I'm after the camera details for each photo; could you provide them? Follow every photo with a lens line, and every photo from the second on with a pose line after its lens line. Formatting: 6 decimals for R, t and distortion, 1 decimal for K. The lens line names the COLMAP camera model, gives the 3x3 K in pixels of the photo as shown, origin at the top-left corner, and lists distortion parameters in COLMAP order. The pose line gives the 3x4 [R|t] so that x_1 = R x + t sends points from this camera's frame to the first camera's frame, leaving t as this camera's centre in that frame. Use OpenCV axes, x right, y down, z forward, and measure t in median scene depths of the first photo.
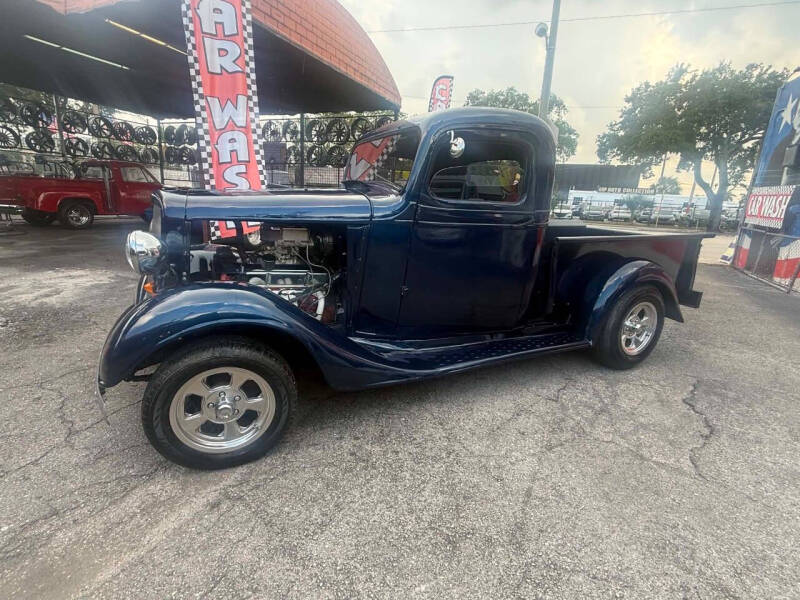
lens RADIAL K [[386.3, 0, 401.1], [0, 386.3, 305.4], [0, 0, 1]] dist [0.000894, -0.000800]
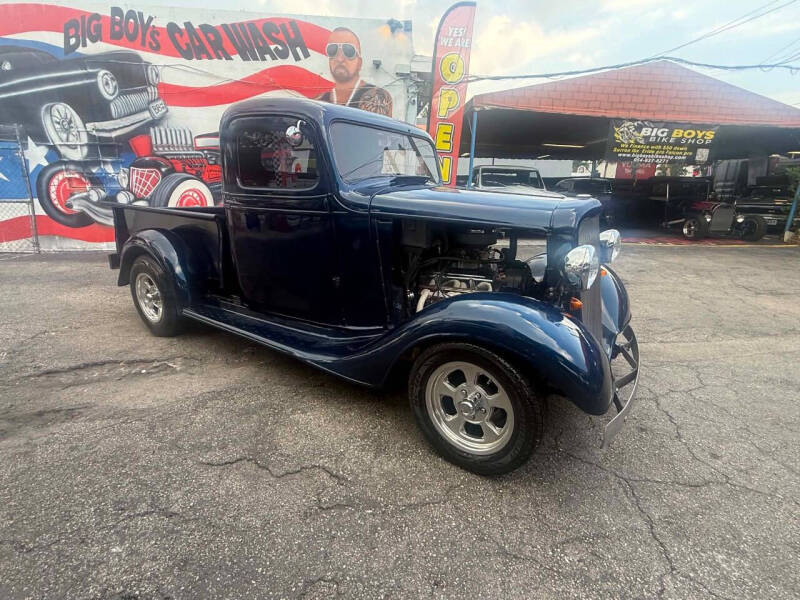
lens RADIAL K [[386.3, 0, 397.0], [0, 386.3, 304.2], [0, 0, 1]] dist [0.000894, -0.000800]
pose [[-0.484417, -0.310574, 0.817853, -0.886297], [0.197167, 0.872053, 0.447939, -0.425870], [-0.852329, 0.378243, -0.361202, 1.318428]]
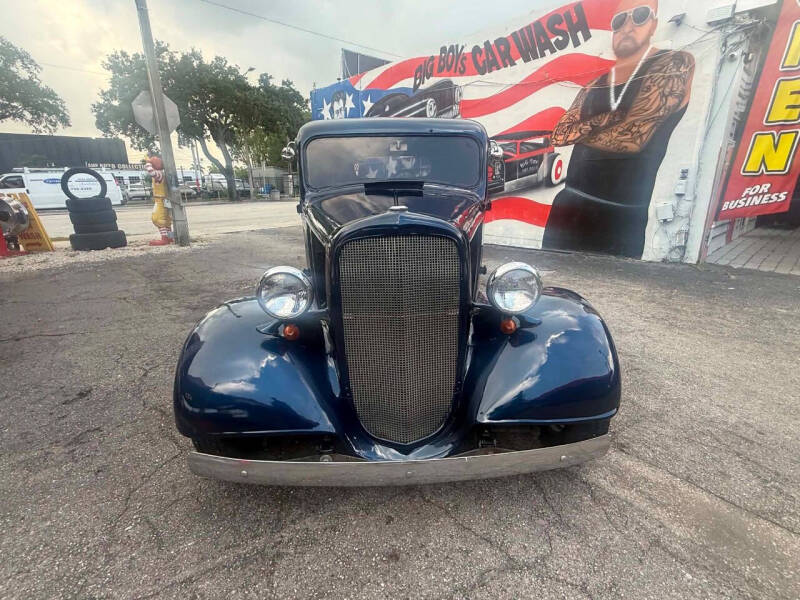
lens RADIAL K [[386.3, 0, 400.0], [0, 386.3, 301.2], [0, 0, 1]] dist [0.000894, -0.000800]
pose [[0.414118, -0.323392, 0.850837, -0.895812], [0.280485, 0.934608, 0.218715, -0.218271], [-0.865930, 0.148074, 0.477745, 0.496559]]
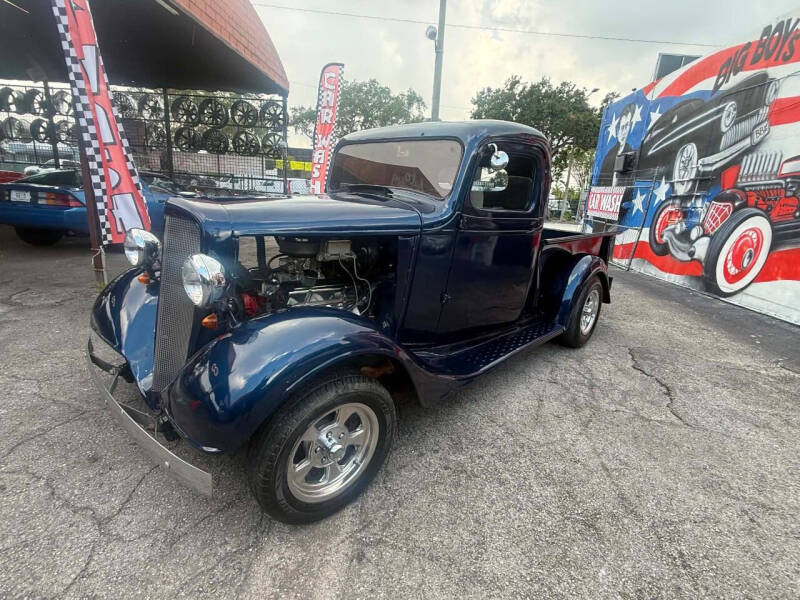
lens RADIAL K [[386.3, 0, 400.8], [0, 386.3, 305.3], [0, 0, 1]] dist [0.000894, -0.000800]
pose [[0.940640, -0.082745, 0.329166, -0.333763], [0.073827, 0.996488, 0.039524, -0.052490], [-0.331280, -0.012876, 0.943445, 0.061786]]
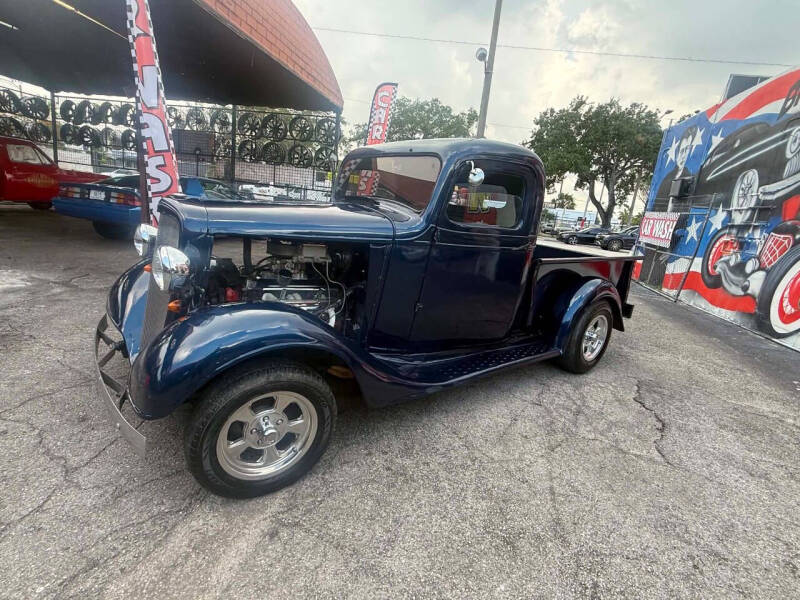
lens RADIAL K [[386.3, 0, 401.7], [0, 386.3, 306.0], [0, 0, 1]] dist [0.000894, -0.000800]
pose [[0.978264, 0.005438, 0.207291, -0.192336], [-0.005397, 0.999985, -0.000764, -0.031272], [-0.207292, -0.000371, 0.978279, -0.010935]]
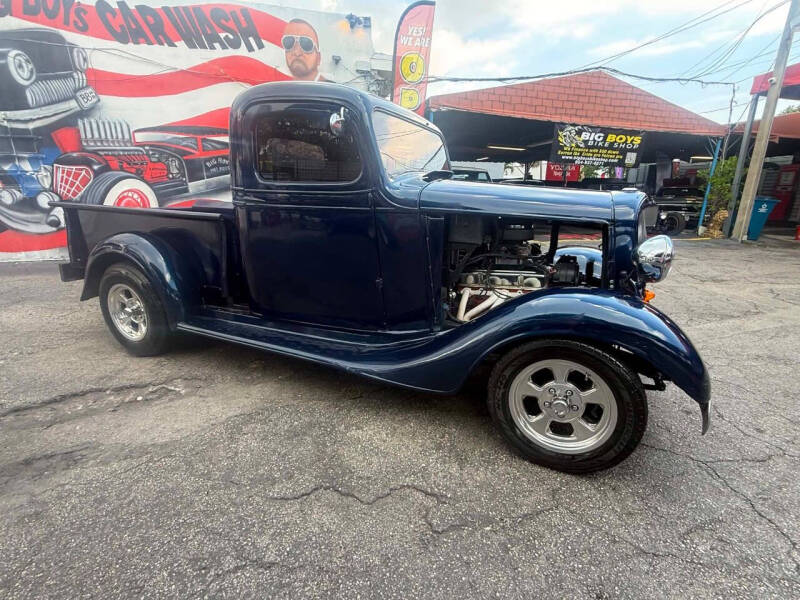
lens RADIAL K [[386.3, 0, 394.0], [0, 386.3, 305.7], [0, 0, 1]] dist [0.000894, -0.000800]
pose [[-0.622320, -0.281556, 0.730372, -0.732166], [0.166835, 0.863921, 0.475192, -0.443895], [-0.764777, 0.417573, -0.490662, 1.474926]]
